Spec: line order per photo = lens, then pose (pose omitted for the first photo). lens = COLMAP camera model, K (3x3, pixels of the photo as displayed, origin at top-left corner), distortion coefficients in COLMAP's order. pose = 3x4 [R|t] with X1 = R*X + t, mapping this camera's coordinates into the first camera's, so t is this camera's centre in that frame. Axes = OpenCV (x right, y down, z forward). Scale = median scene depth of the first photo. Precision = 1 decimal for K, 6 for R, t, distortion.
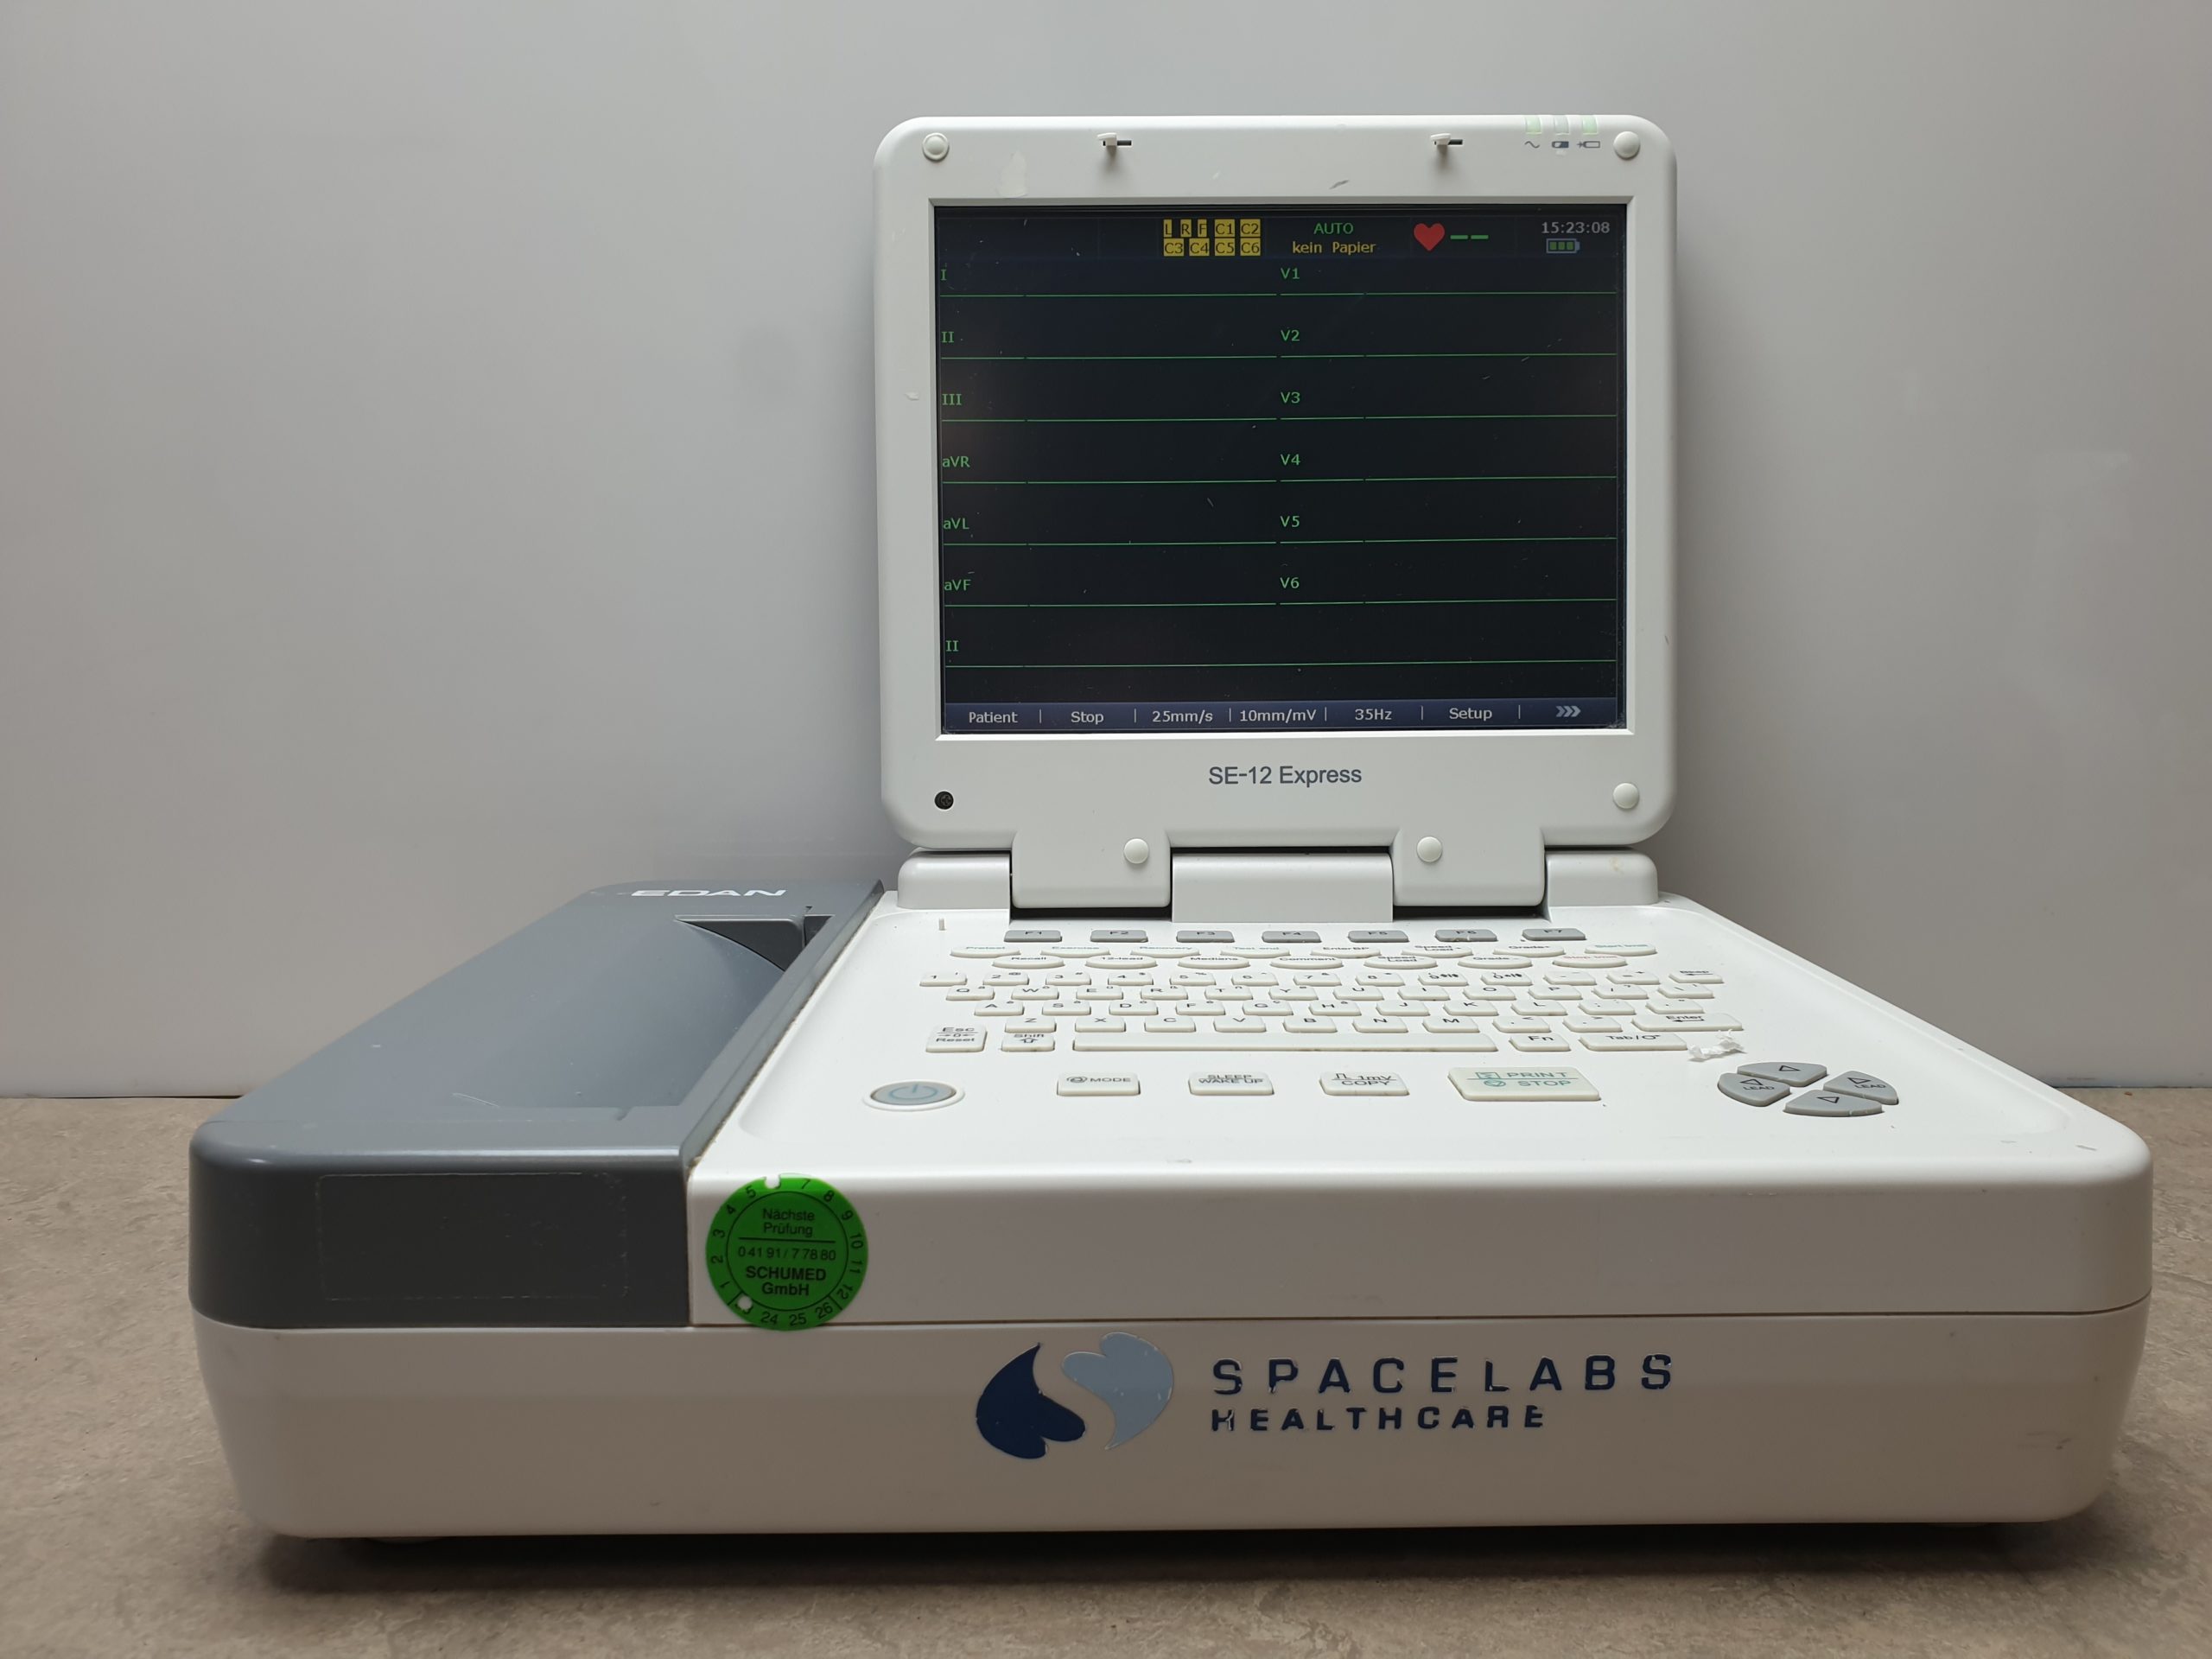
lens RADIAL K [[1730.0, 0, 1108.0], [0, 1730.0, 829.3], [0, 0, 1]] dist [0.023430, -0.007944]
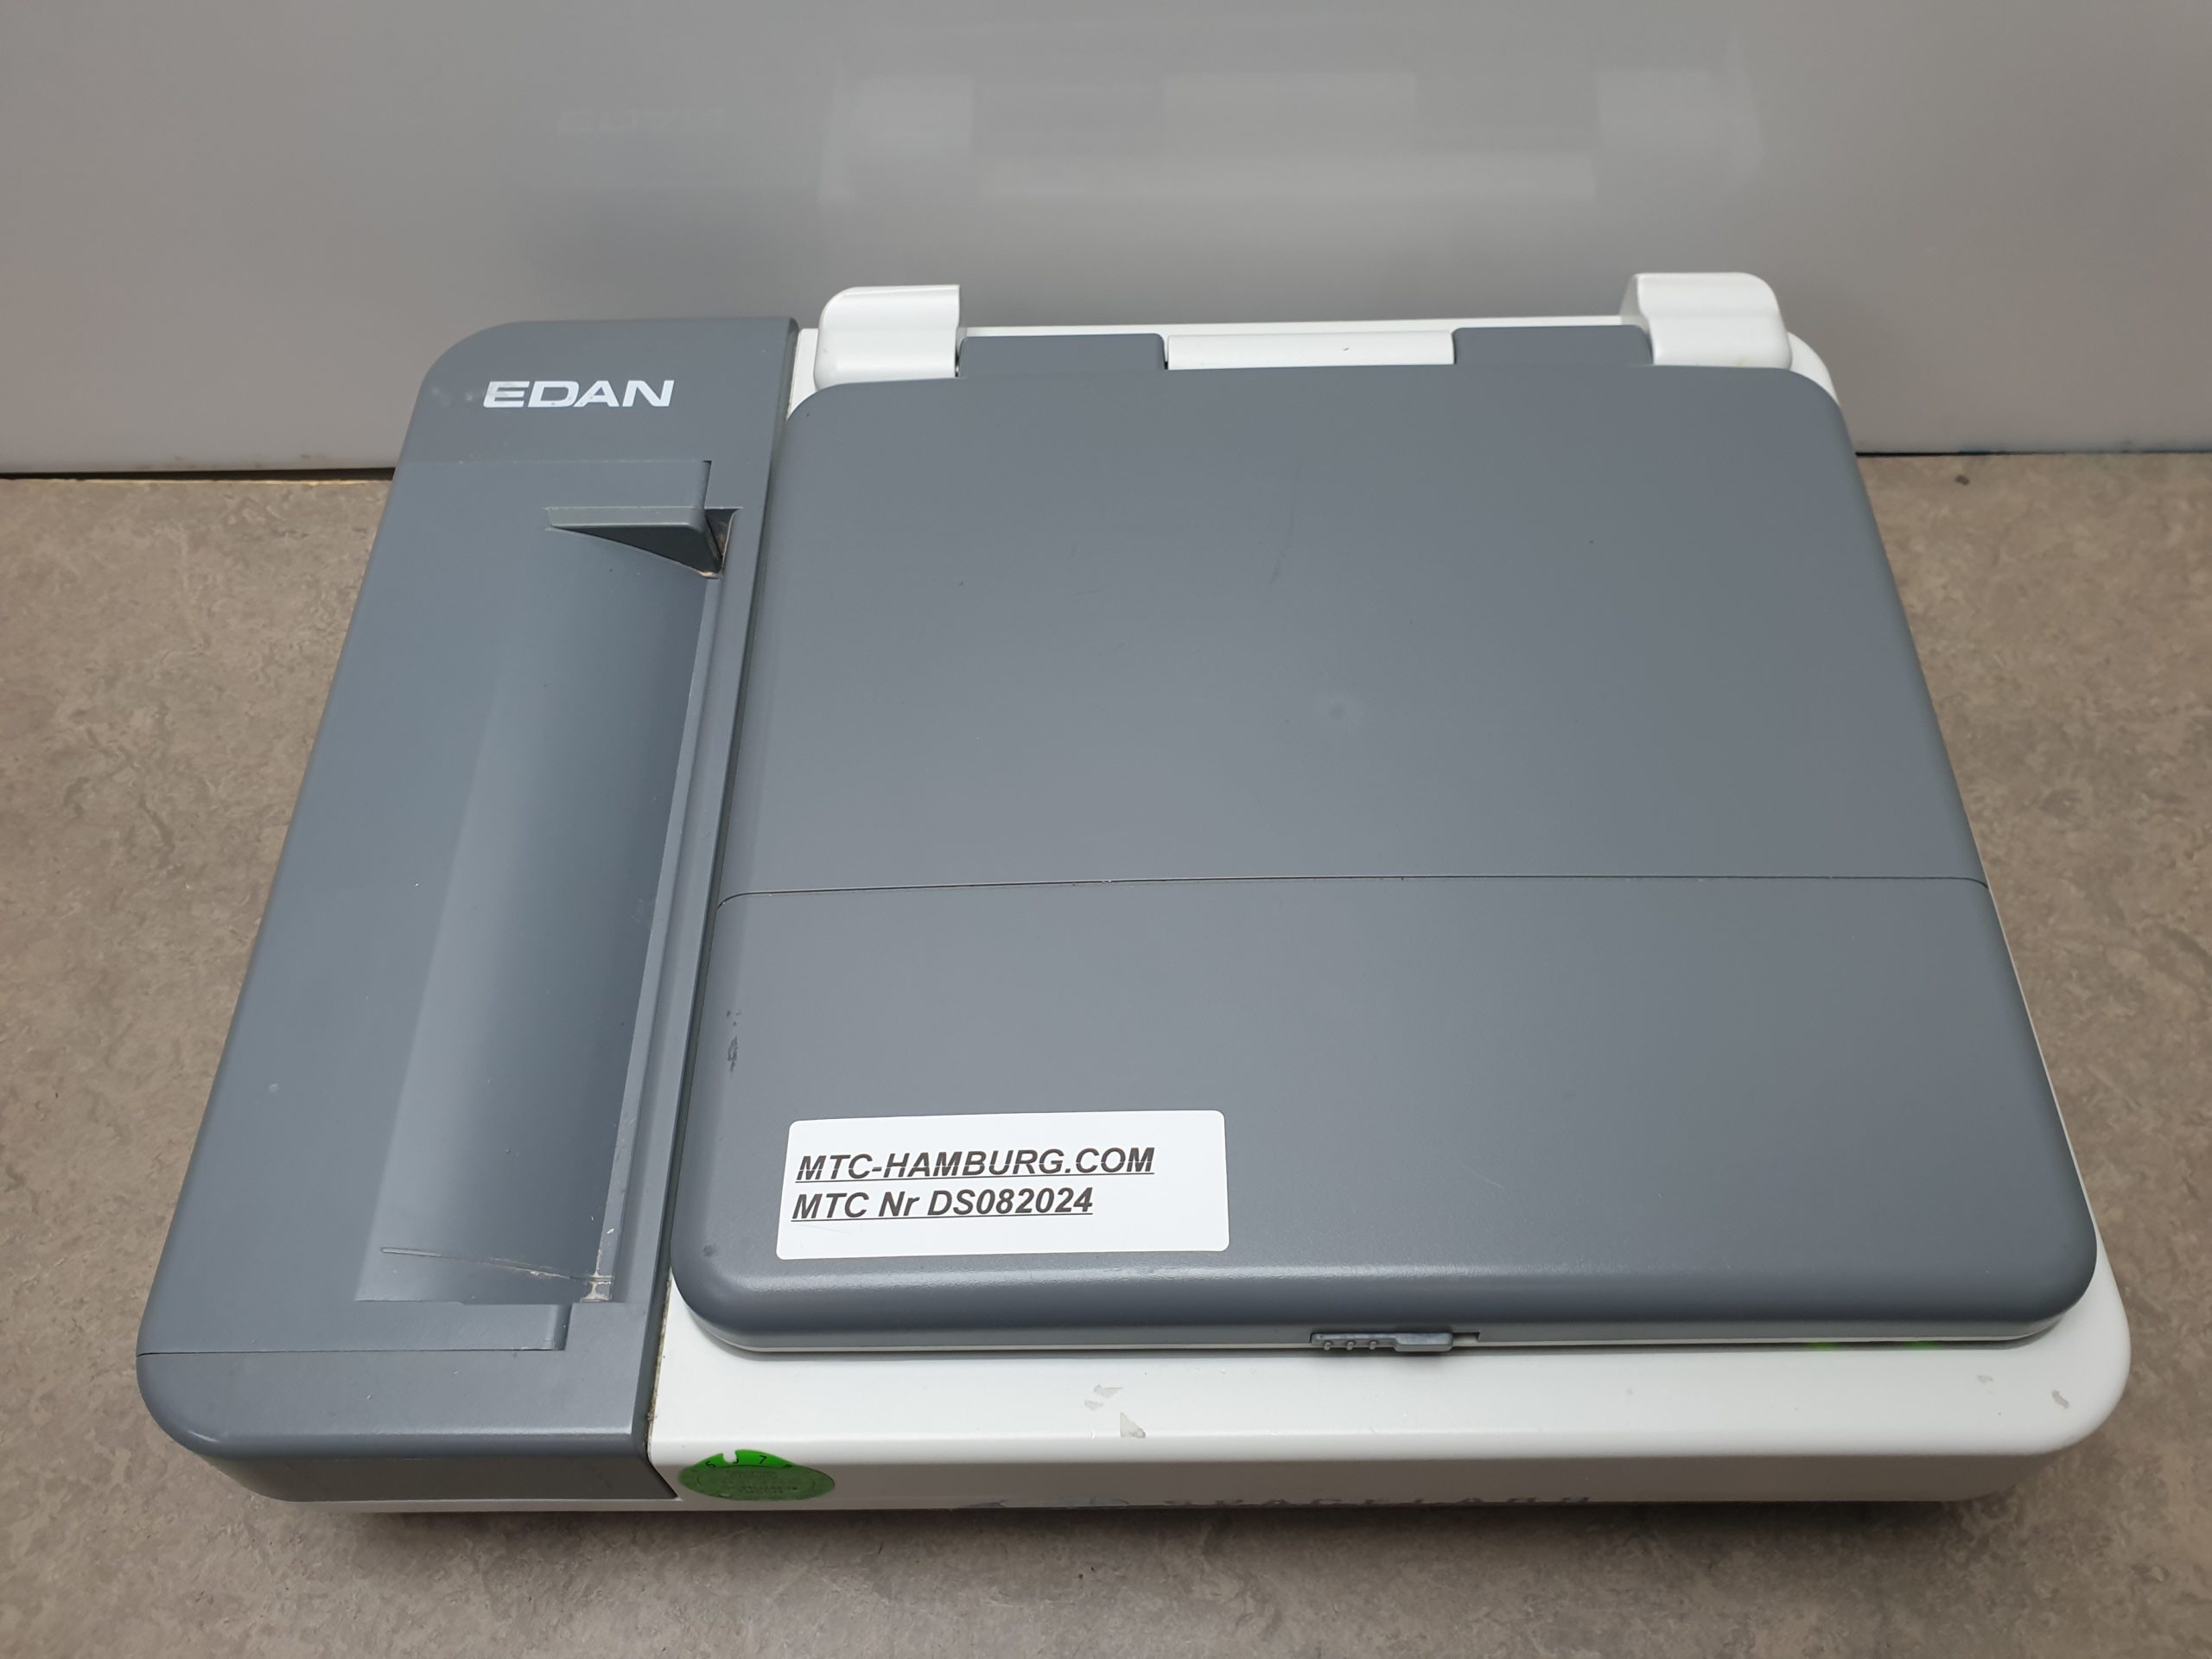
lens RADIAL K [[1730.0, 0, 1116.5], [0, 1730.0, 803.9], [0, 0, 1]] dist [0.023430, -0.007944]
pose [[0.999873, -0.001830, -0.015807, 0.028072], [0.013229, 0.647720, 0.761763, -0.467782], [0.008844, -0.761876, 0.647663, 0.365581]]
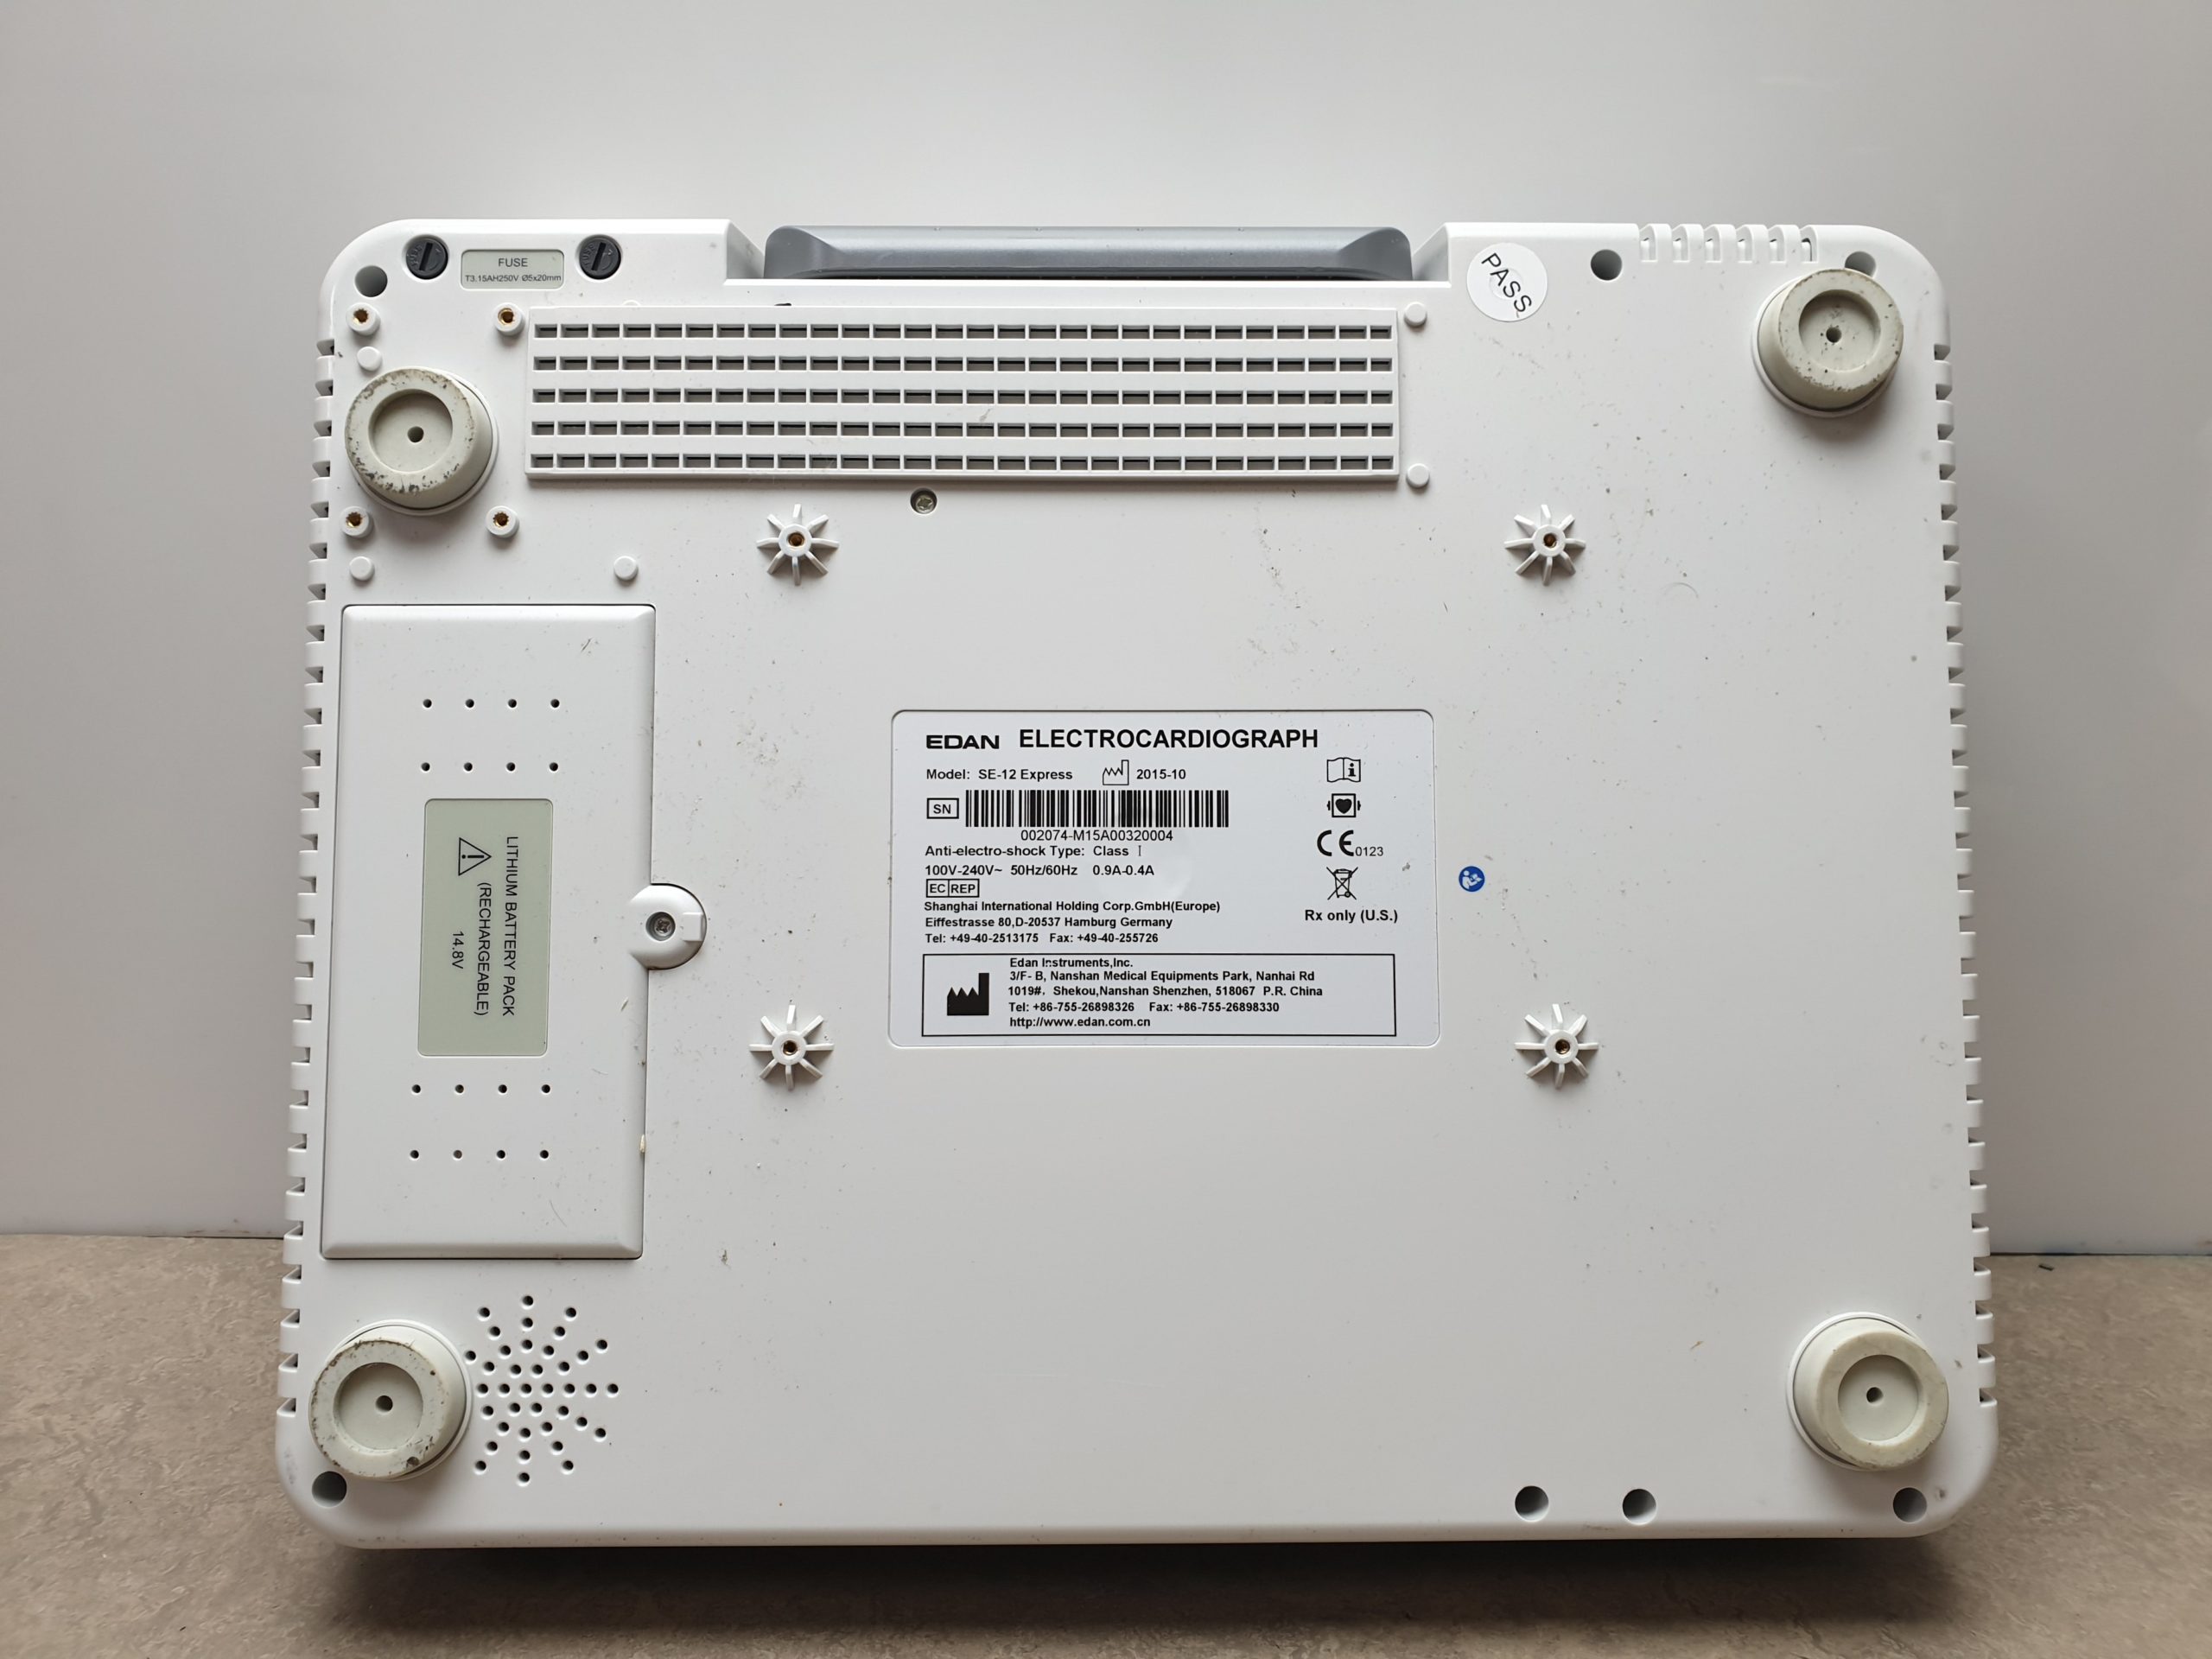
lens RADIAL K [[1738.3, 0, 1109.6], [0, 1738.3, 817.8], [0, 0, 1]] dist [0.078072, -0.050673]
pose [[0.999918, 0.012774, 0.000374, -0.034141], [-0.012742, 0.994252, 0.106307, -0.172615], [0.000986, -0.106303, 0.994333, 0.182378]]
